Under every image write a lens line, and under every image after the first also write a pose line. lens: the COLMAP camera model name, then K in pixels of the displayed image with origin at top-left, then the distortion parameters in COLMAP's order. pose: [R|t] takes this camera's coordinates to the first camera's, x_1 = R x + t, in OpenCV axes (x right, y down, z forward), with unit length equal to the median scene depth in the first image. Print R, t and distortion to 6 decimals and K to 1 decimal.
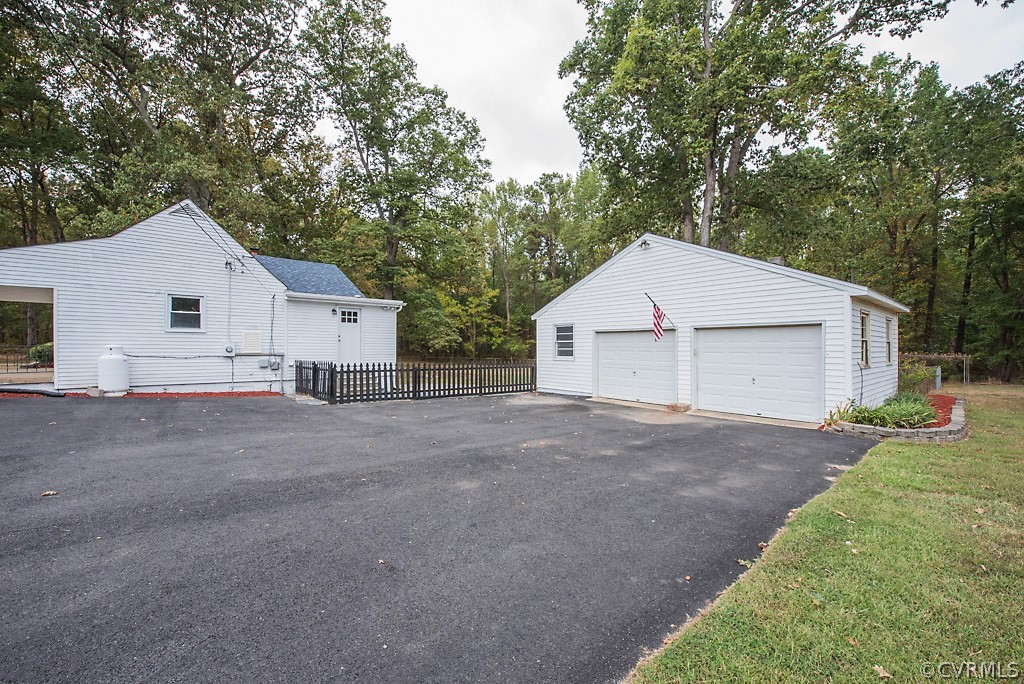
lens RADIAL K [[407.6, 0, 509.3], [0, 407.6, 344.8], [0, 0, 1]] dist [-0.014314, -0.002007]
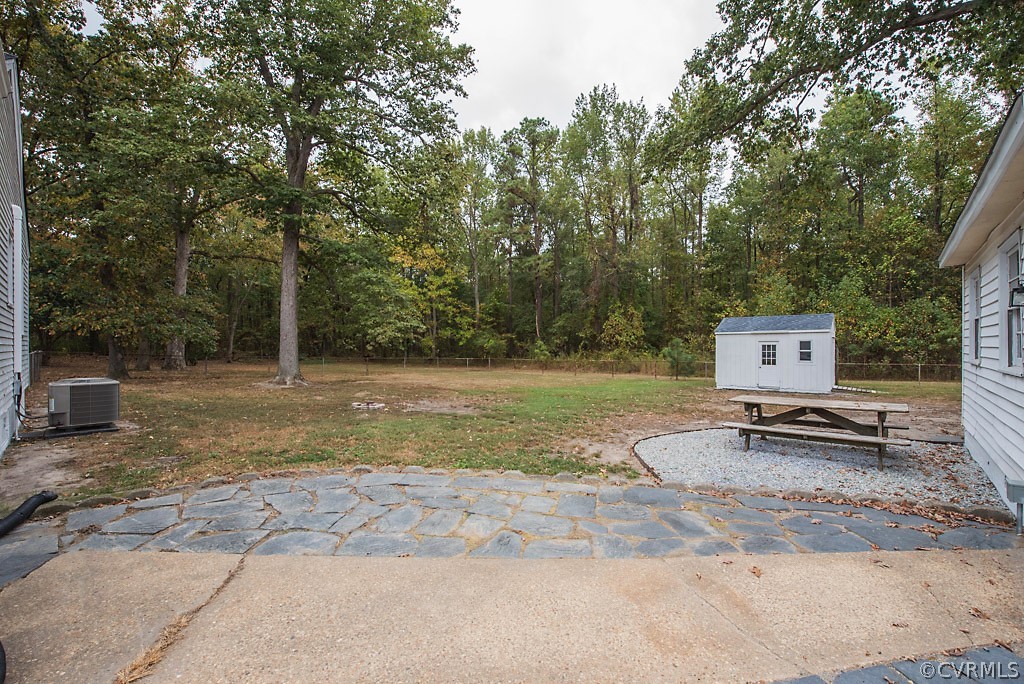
lens RADIAL K [[407.6, 0, 509.8], [0, 407.6, 344.1], [0, 0, 1]] dist [-0.014314, -0.002007]
pose [[0.993045, -0.004863, 0.117637, -0.069350], [0.004305, 0.999978, 0.004999, 0.008157], [-0.117659, -0.004458, 0.993044, 0.435952]]
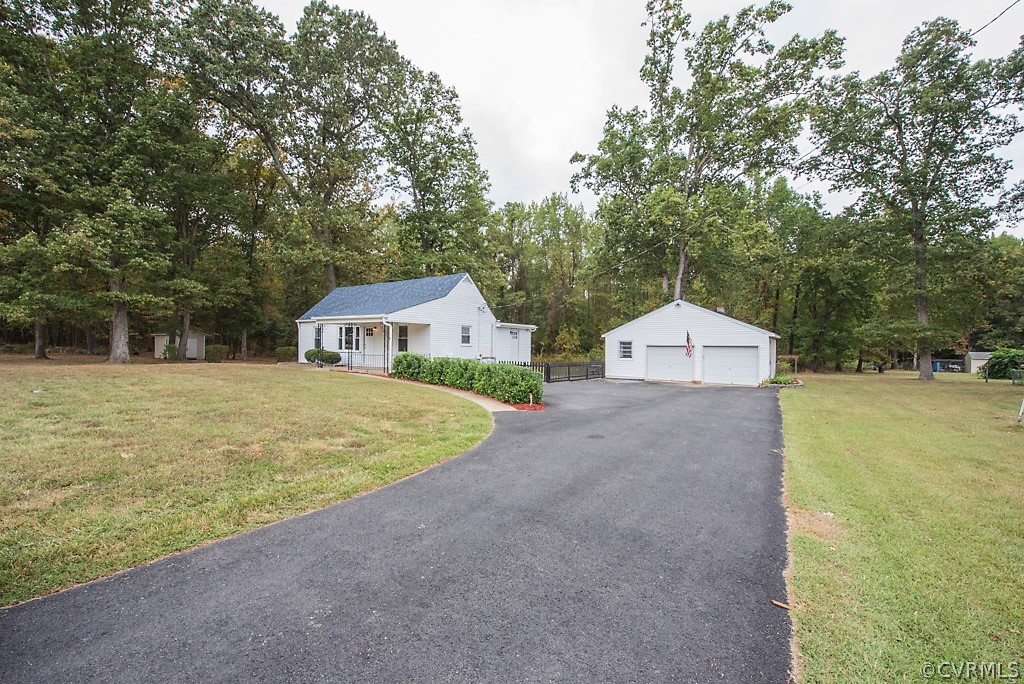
lens RADIAL K [[407.6, 0, 513.2], [0, 407.6, 340.3], [0, 0, 1]] dist [-0.014314, -0.002007]
pose [[0.967026, 0.009672, 0.254494, -0.369744], [-0.008225, 0.999943, -0.006748, -0.015804], [-0.254545, 0.004432, 0.967051, -0.291640]]
